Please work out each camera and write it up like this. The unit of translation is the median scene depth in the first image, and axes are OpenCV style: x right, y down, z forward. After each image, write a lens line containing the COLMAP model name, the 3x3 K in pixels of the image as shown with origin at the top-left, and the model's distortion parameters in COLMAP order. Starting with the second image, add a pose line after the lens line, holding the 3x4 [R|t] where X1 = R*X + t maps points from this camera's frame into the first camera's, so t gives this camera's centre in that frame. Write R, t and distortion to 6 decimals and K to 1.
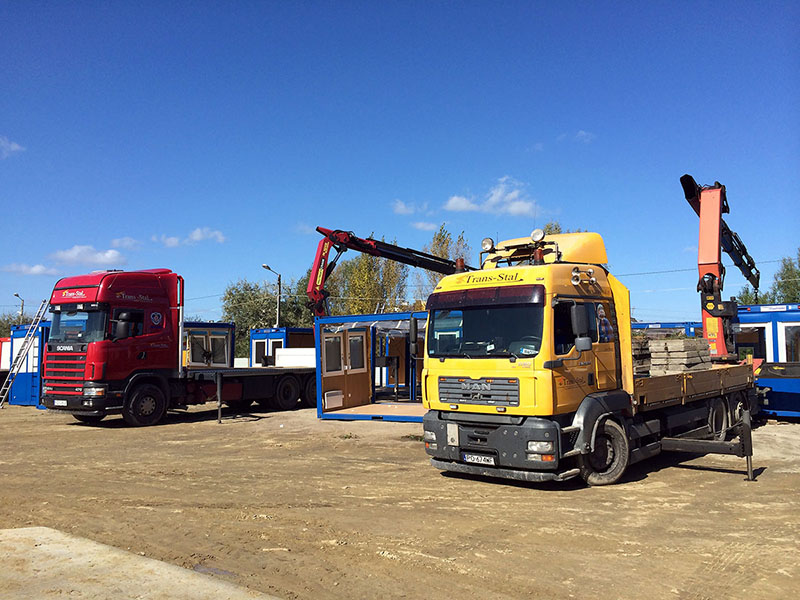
lens RADIAL K [[687.9, 0, 410.4], [0, 687.9, 273.2], [0, 0, 1]] dist [0.003159, -0.000490]
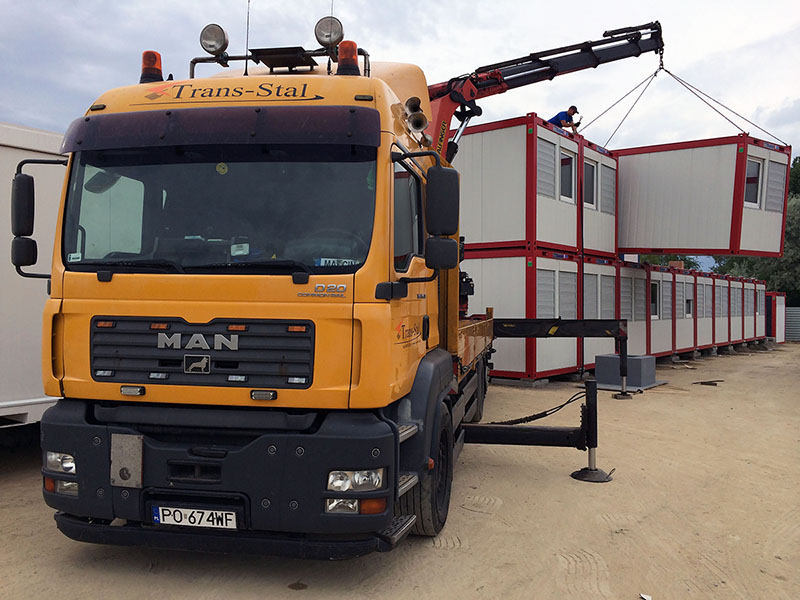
lens RADIAL K [[681.4, 0, 400.3], [0, 681.4, 293.5], [0, 0, 1]] dist [0.084435, -0.106481]
pose [[0.869534, 0.036775, 0.492502, -0.001729], [-0.078633, 0.994812, 0.064548, 0.098324], [-0.487573, -0.094854, 0.867915, 0.578275]]
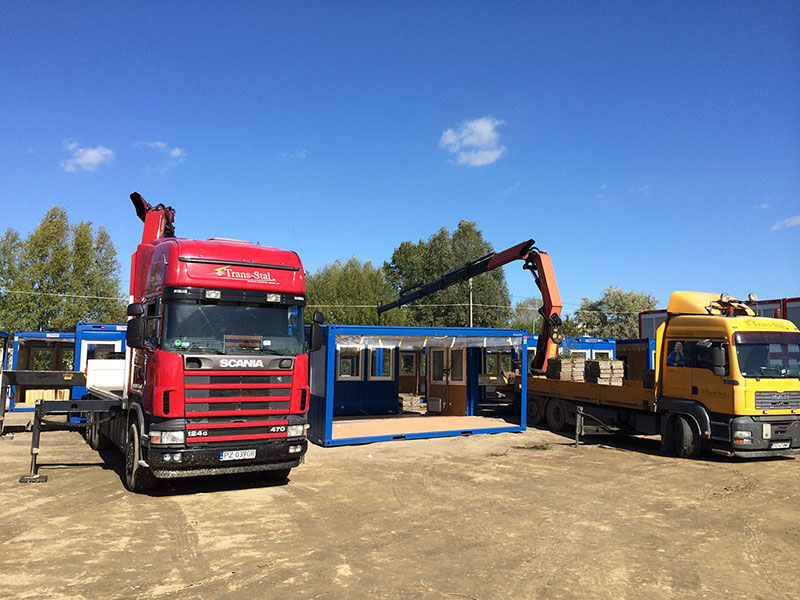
lens RADIAL K [[706.4, 0, 405.7], [0, 706.4, 278.2], [0, 0, 1]] dist [0.099434, -0.174387]
pose [[0.467628, 0.110899, 0.876941, -1.661011], [-0.113063, 0.991454, -0.065089, 0.098395], [-0.876664, -0.068711, 0.476170, 0.969266]]
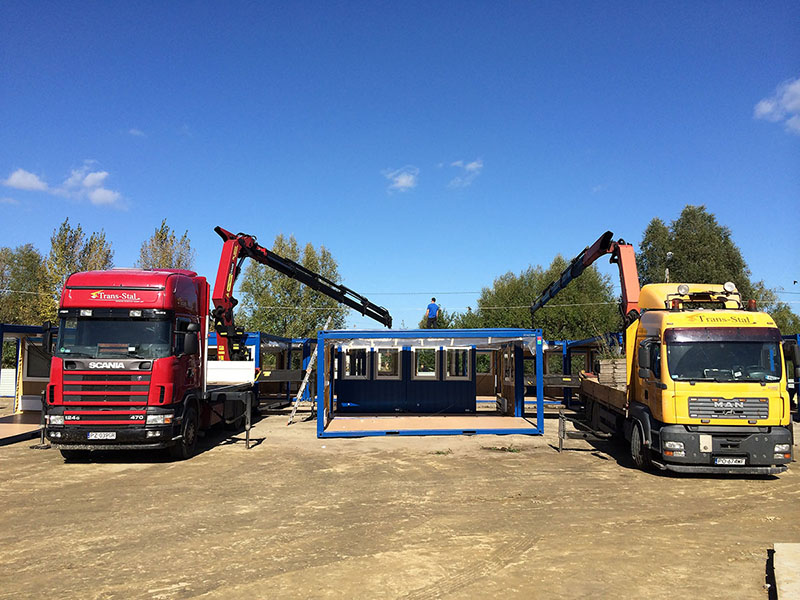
lens RADIAL K [[706.4, 0, 405.7], [0, 706.4, 278.2], [0, 0, 1]] dist [0.099434, -0.174387]
pose [[0.827871, 0.072135, 0.556261, -1.138453], [-0.074677, 0.997043, -0.018156, -0.001312], [-0.555925, -0.026509, 0.830809, 0.227184]]
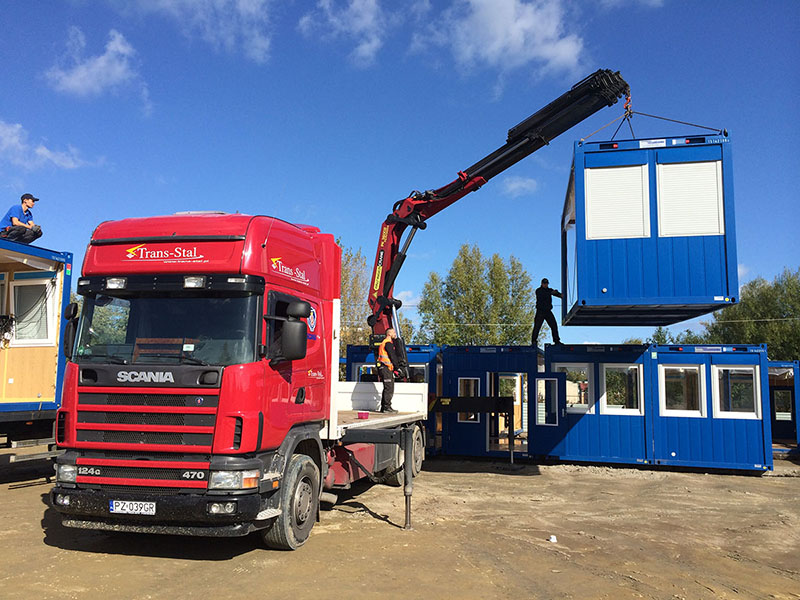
lens RADIAL K [[681.4, 0, 400.3], [0, 681.4, 293.5], [0, 0, 1]] dist [0.084435, -0.106481]
pose [[0.948145, 0.063600, 0.311411, -0.816560], [-0.058063, 0.997947, -0.027027, 0.099286], [-0.312490, 0.007544, 0.949891, 0.904295]]
